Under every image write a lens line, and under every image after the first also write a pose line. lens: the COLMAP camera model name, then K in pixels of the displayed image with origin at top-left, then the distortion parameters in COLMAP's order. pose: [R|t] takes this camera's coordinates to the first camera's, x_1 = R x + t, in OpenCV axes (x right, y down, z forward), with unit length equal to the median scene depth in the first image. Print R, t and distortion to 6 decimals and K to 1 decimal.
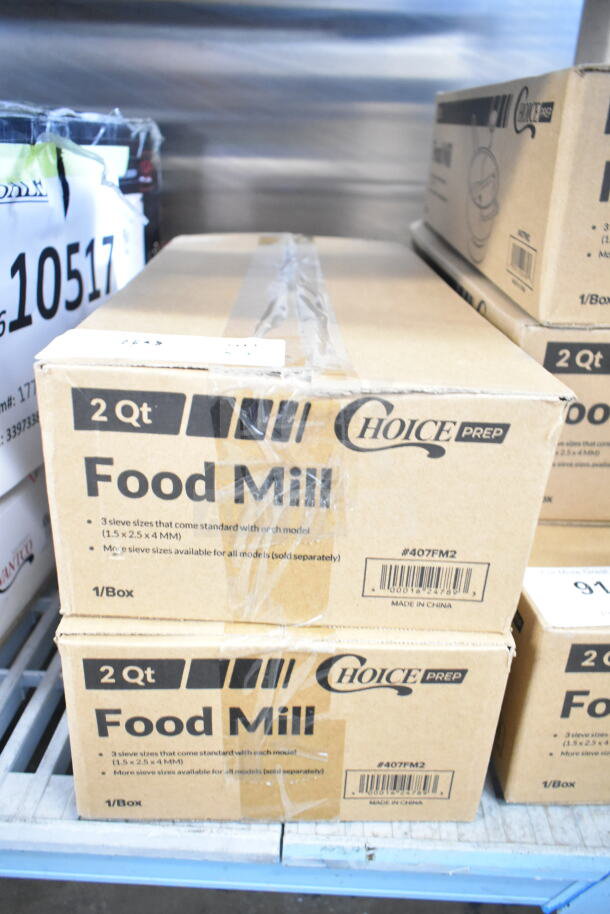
lens RADIAL K [[703.2, 0, 305.0], [0, 703.2, 457.0], [0, 0, 1]] dist [-0.008022, -0.000086]
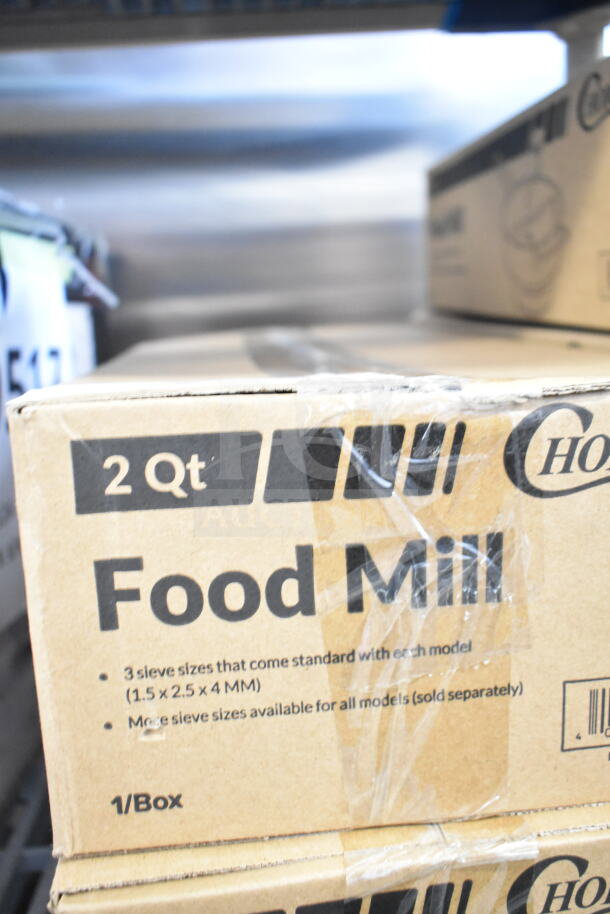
lens RADIAL K [[788.6, 0, 305.0], [0, 788.6, 457.0], [0, 0, 1]] dist [-0.025675, 0.003593]
pose [[0.990688, -0.106266, 0.085114, -0.183276], [0.123517, 0.964477, -0.233512, 0.091725], [-0.057276, 0.241851, 0.968622, 0.323365]]
